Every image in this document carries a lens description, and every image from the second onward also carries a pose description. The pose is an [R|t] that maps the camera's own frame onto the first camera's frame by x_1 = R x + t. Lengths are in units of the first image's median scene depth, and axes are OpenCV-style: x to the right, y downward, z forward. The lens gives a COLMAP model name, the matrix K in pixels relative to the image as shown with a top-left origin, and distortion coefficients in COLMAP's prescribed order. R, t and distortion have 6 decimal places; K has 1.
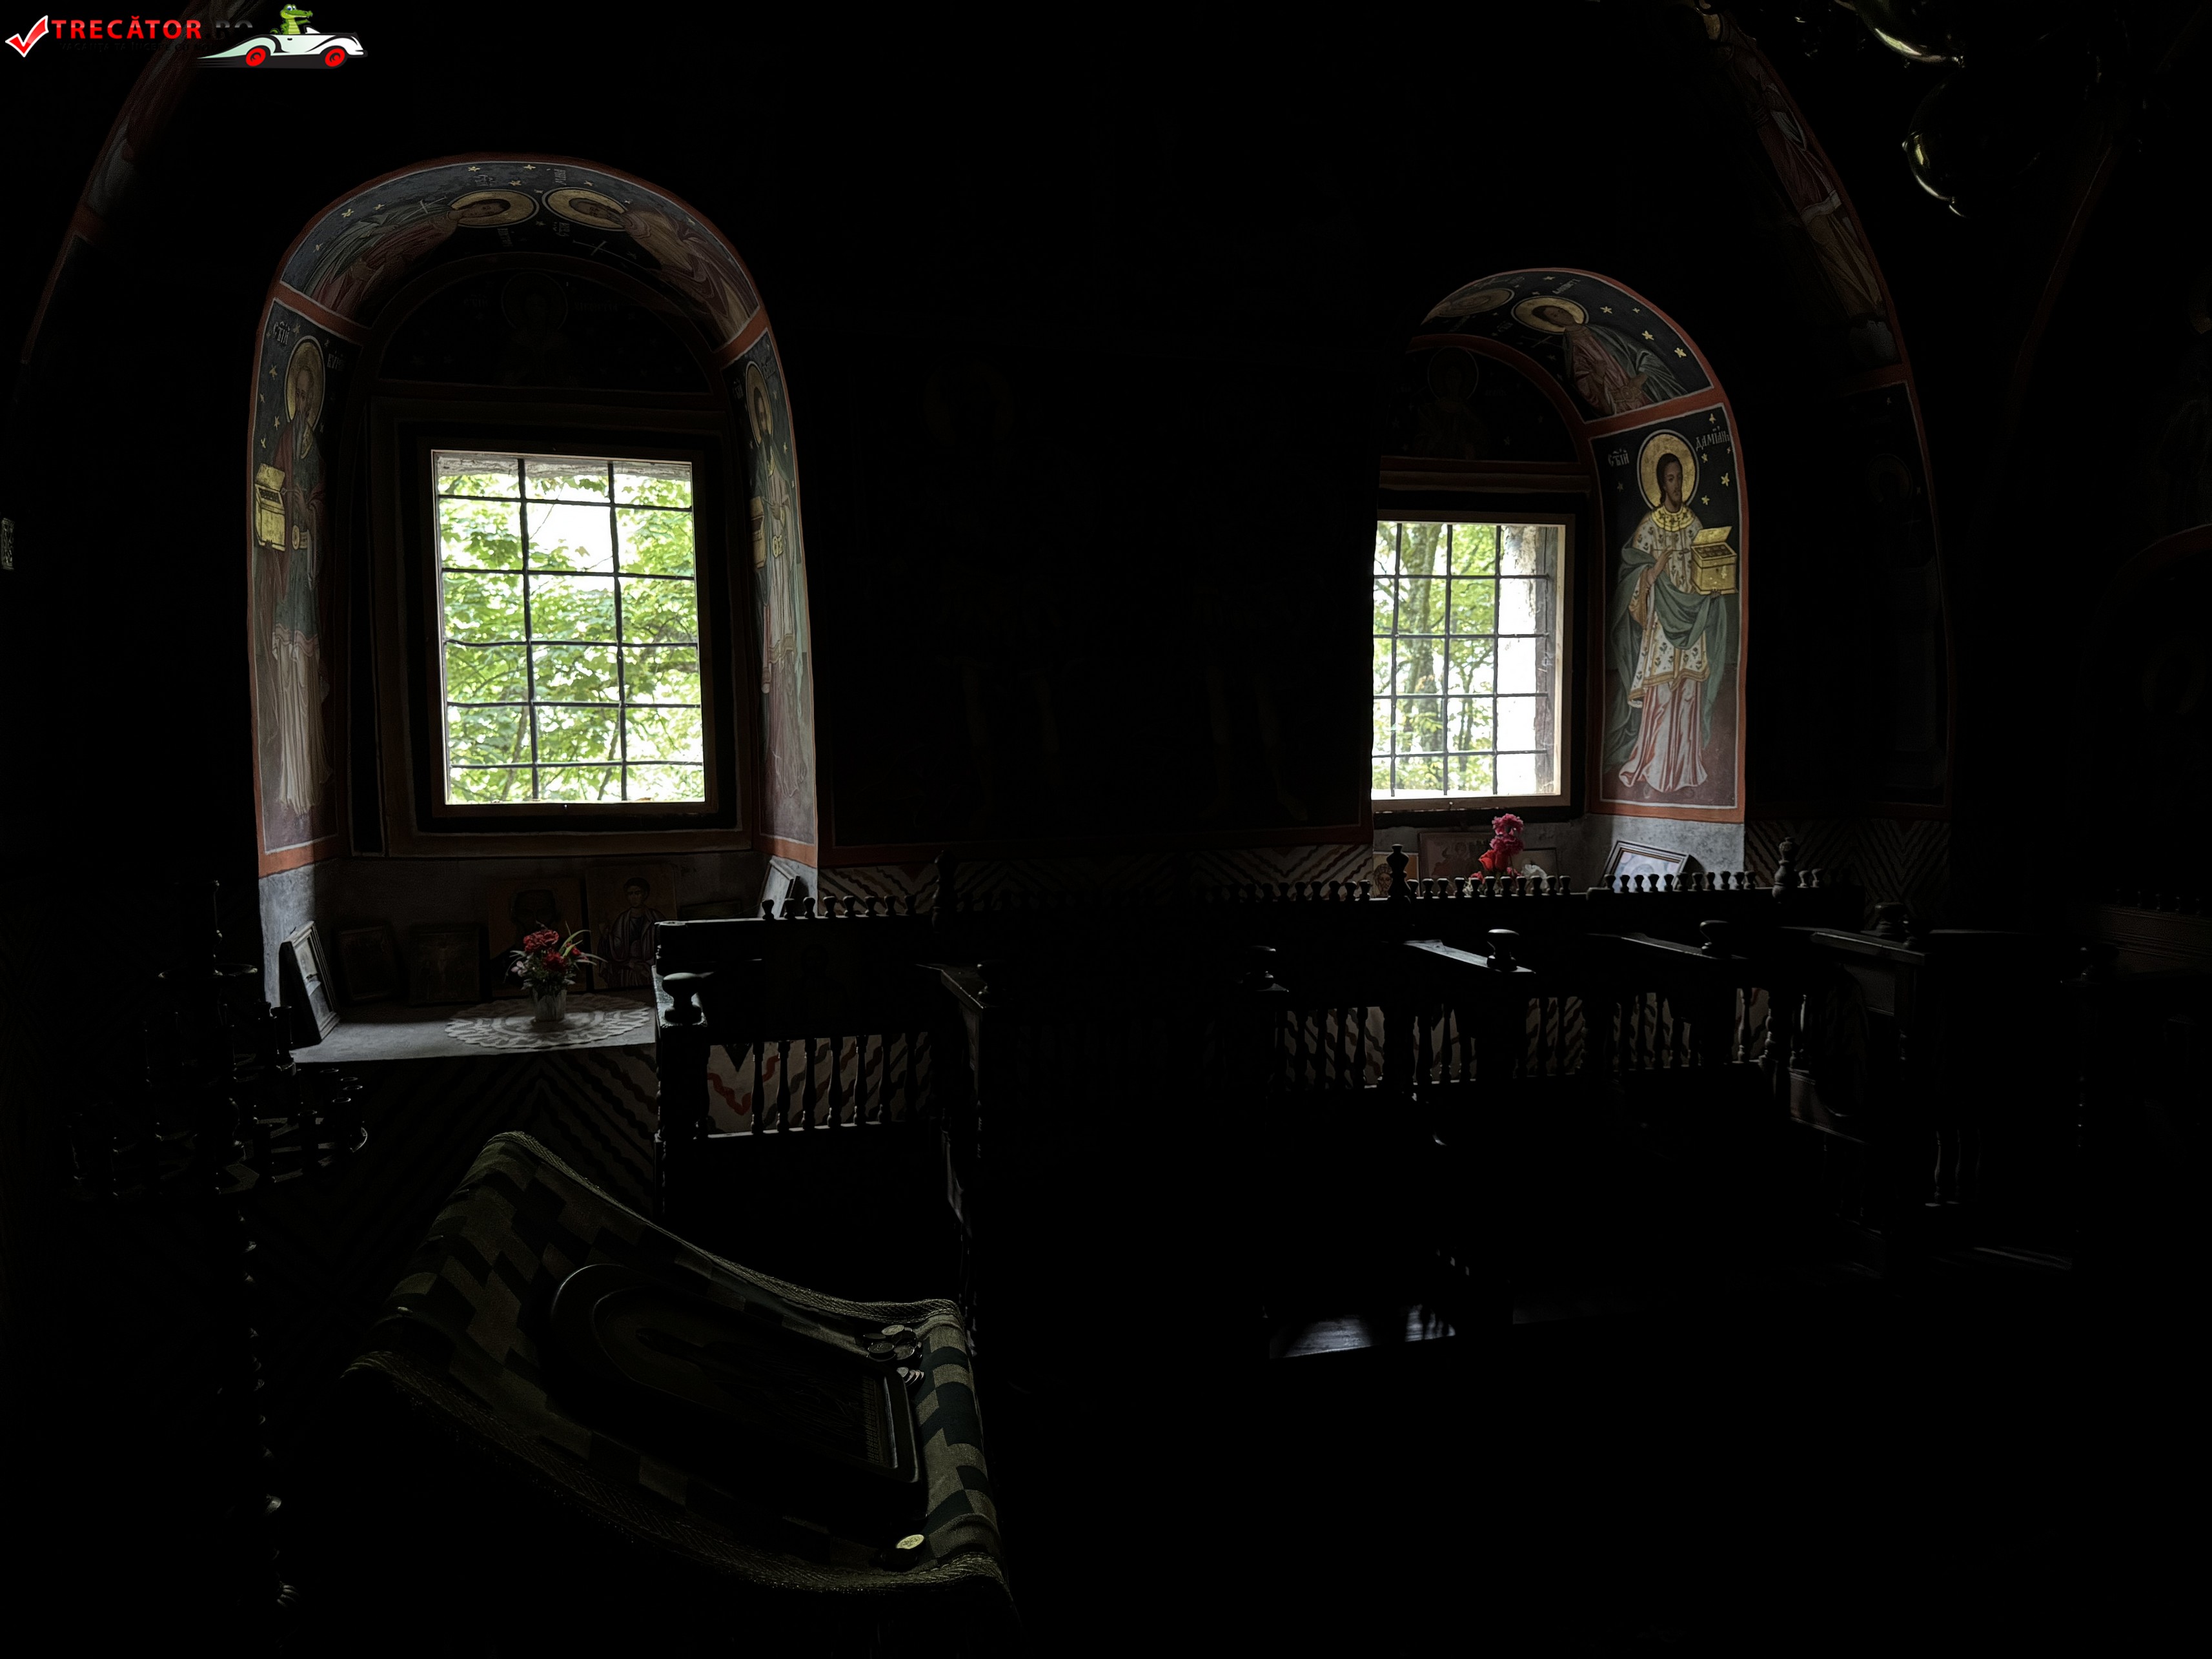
lens RADIAL K [[1560.6, 0, 1126.9], [0, 1560.6, 832.8], [0, 0, 1]] dist [0.014563, -0.024679]
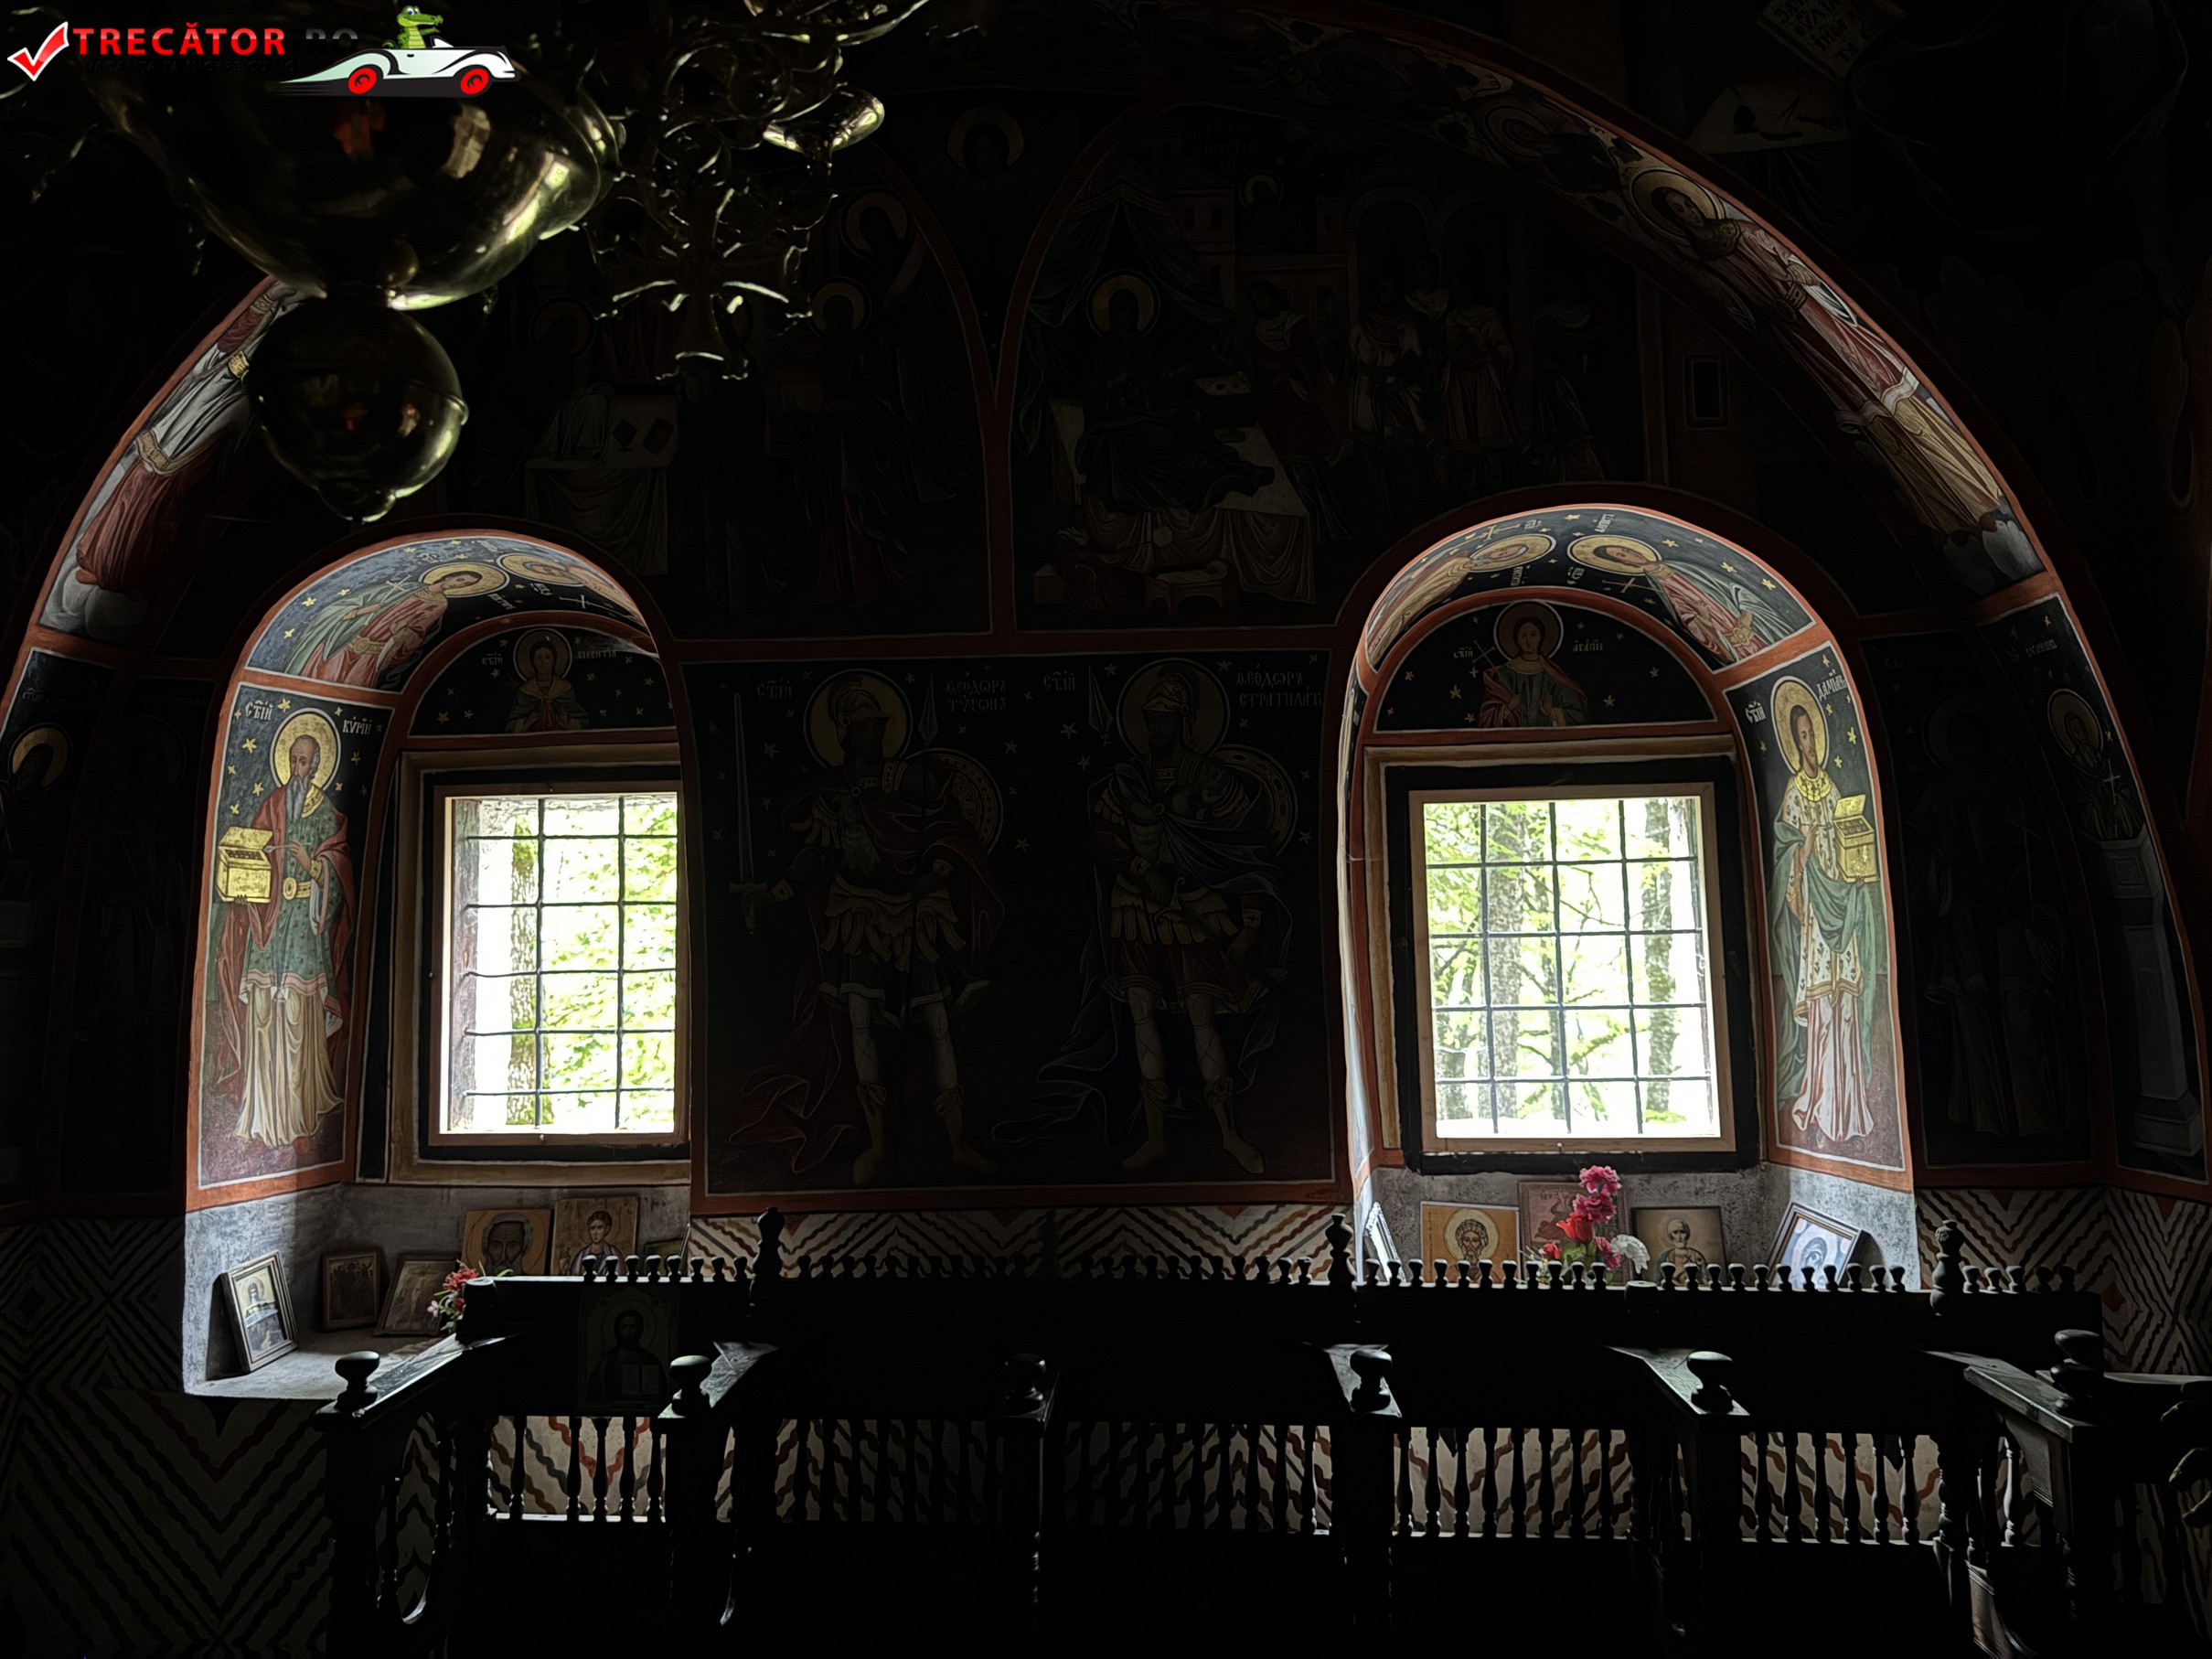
lens RADIAL K [[1589.1, 0, 1106.0], [0, 1589.1, 829.5], [0, 0, 1]] dist [0.049858, -0.059065]
pose [[0.926992, -0.044934, -0.372379, 0.333040], [-0.016240, 0.987059, -0.159532, -0.048203], [0.374729, 0.153933, 0.914266, 0.147407]]
